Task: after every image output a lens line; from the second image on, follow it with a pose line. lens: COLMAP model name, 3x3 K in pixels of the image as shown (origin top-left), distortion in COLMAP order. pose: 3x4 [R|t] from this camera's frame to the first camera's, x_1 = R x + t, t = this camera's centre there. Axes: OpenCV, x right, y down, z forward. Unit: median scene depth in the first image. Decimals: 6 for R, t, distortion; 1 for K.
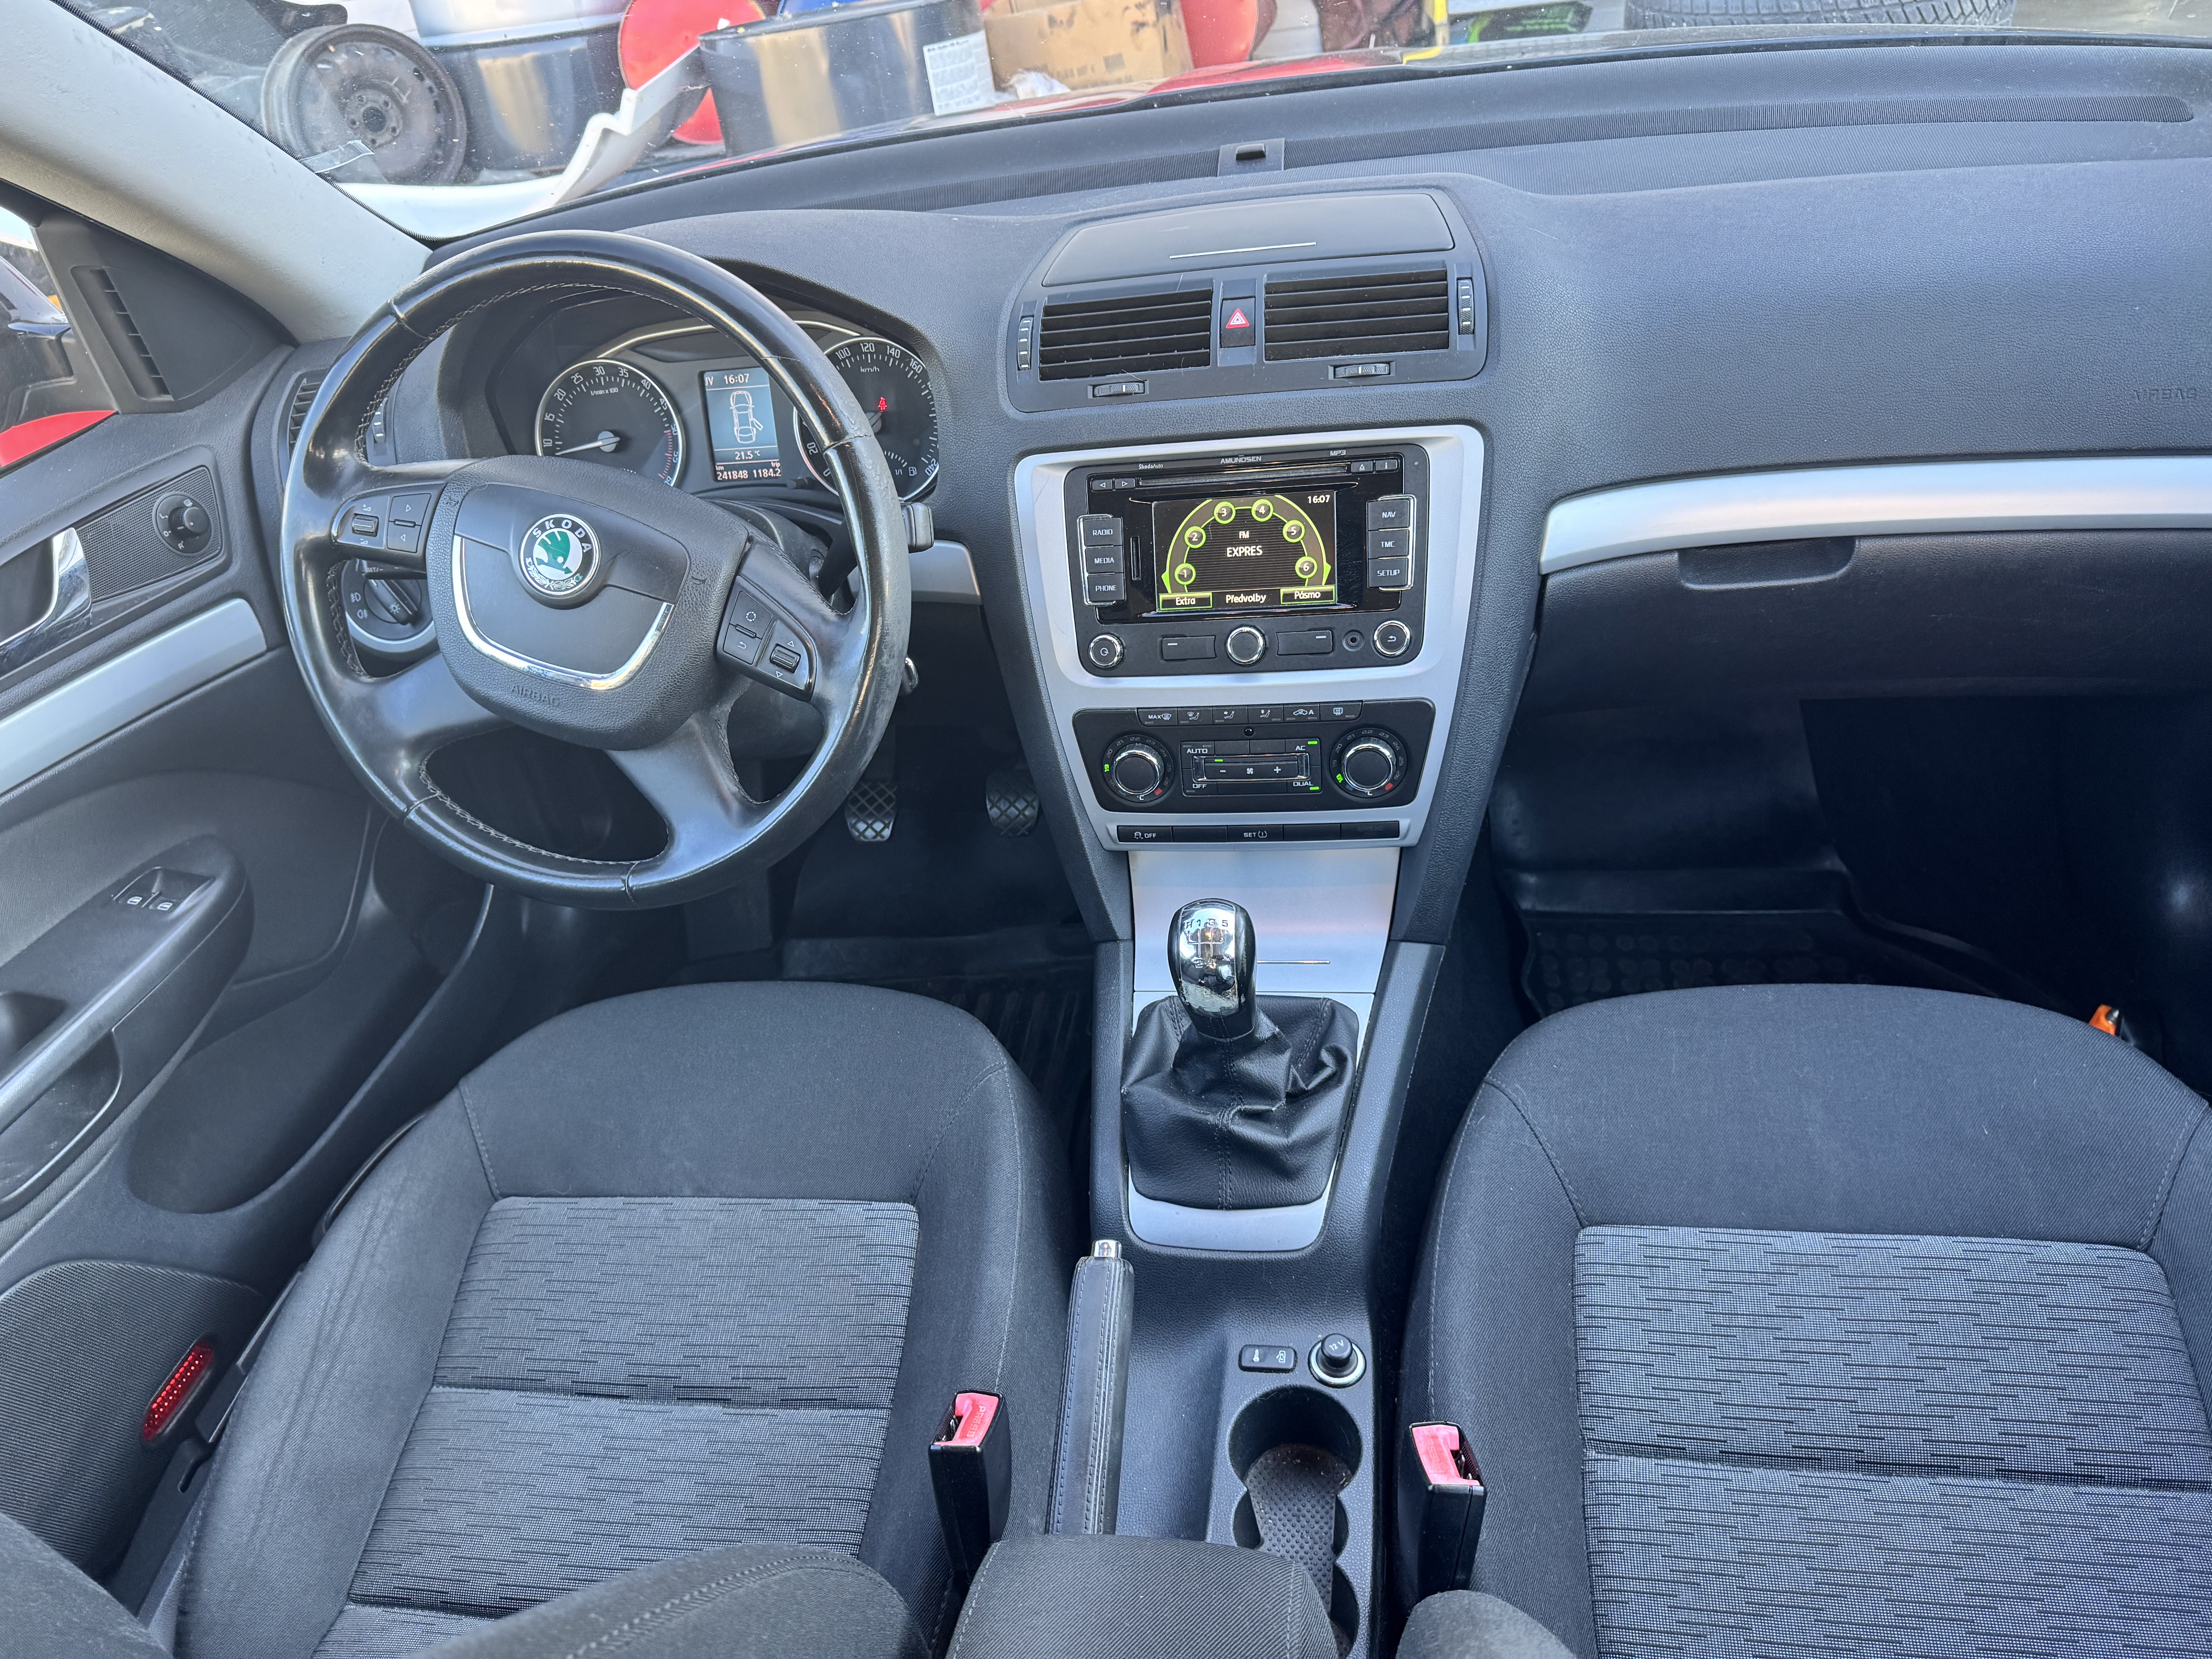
lens RADIAL K [[1594.6, 0, 1109.6], [0, 1594.6, 801.3], [0, 0, 1]] dist [0.047954, -0.032752]
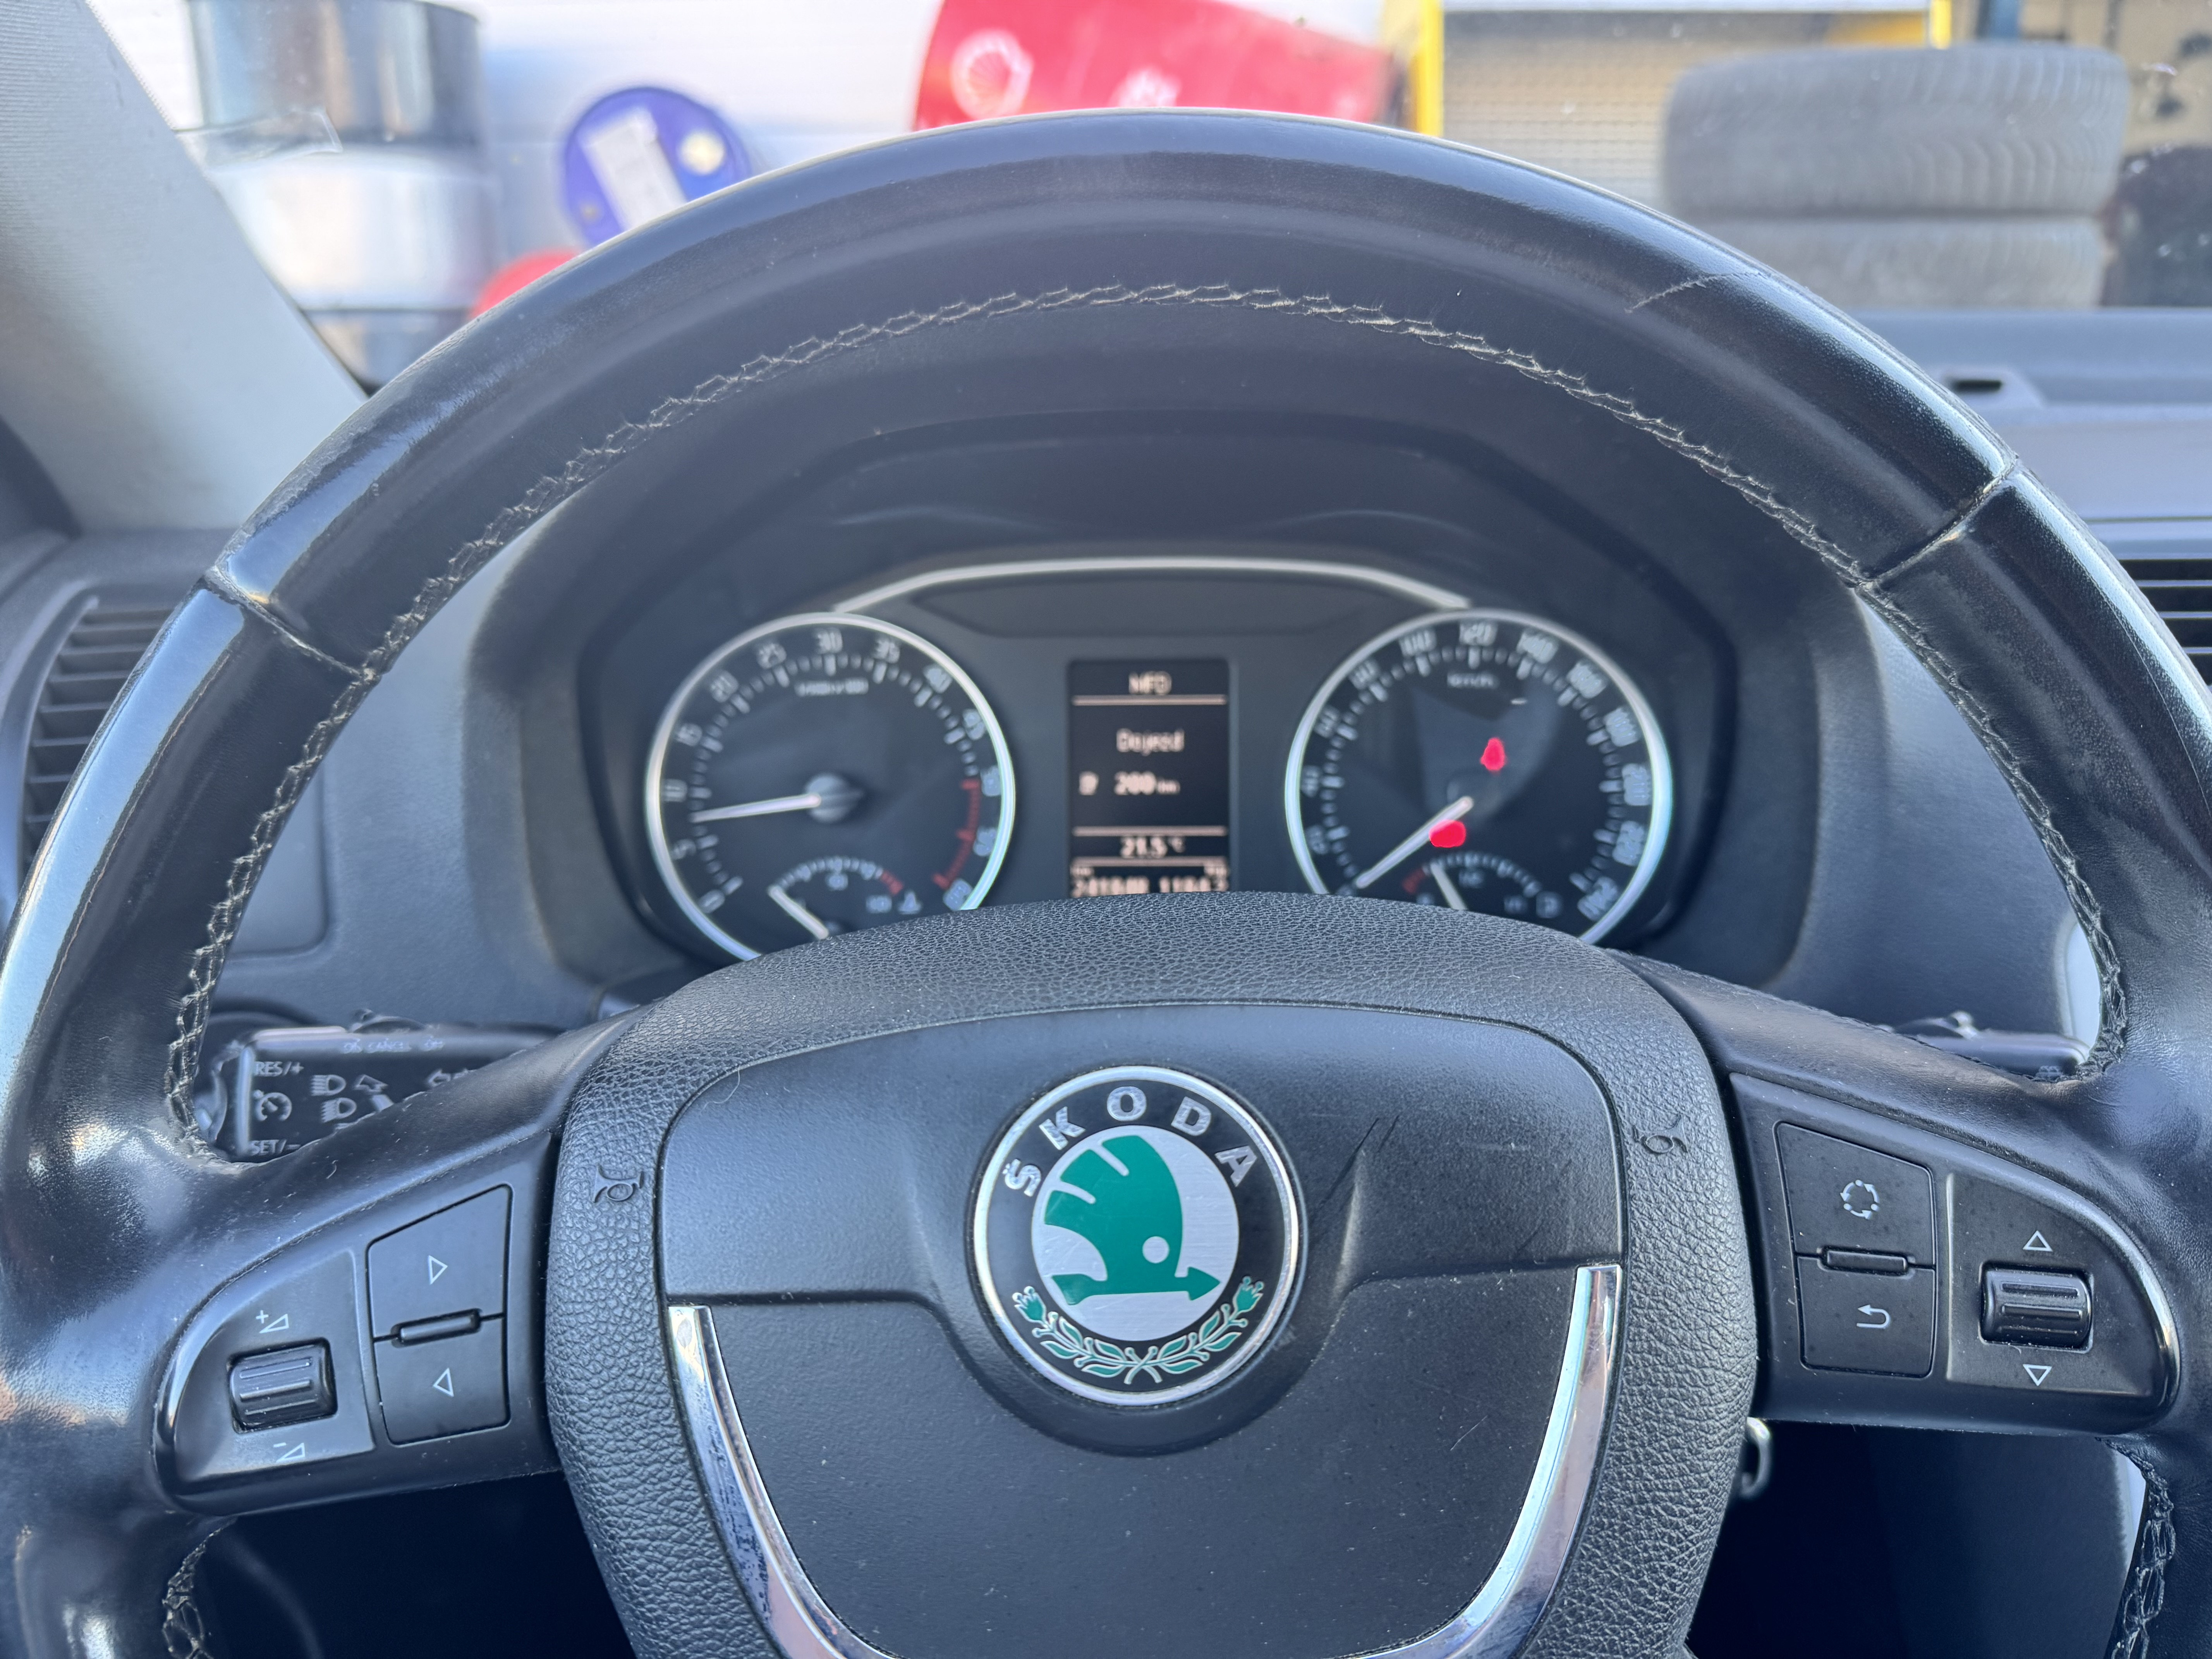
lens RADIAL K [[1594.6, 0, 1109.6], [0, 1594.6, 801.3], [0, 0, 1]] dist [0.047954, -0.032752]
pose [[0.981870, 0.063759, 0.178511, -0.361894], [-0.022576, 0.974364, -0.223841, -0.146919], [-0.188207, 0.215753, 0.958138, 0.655215]]
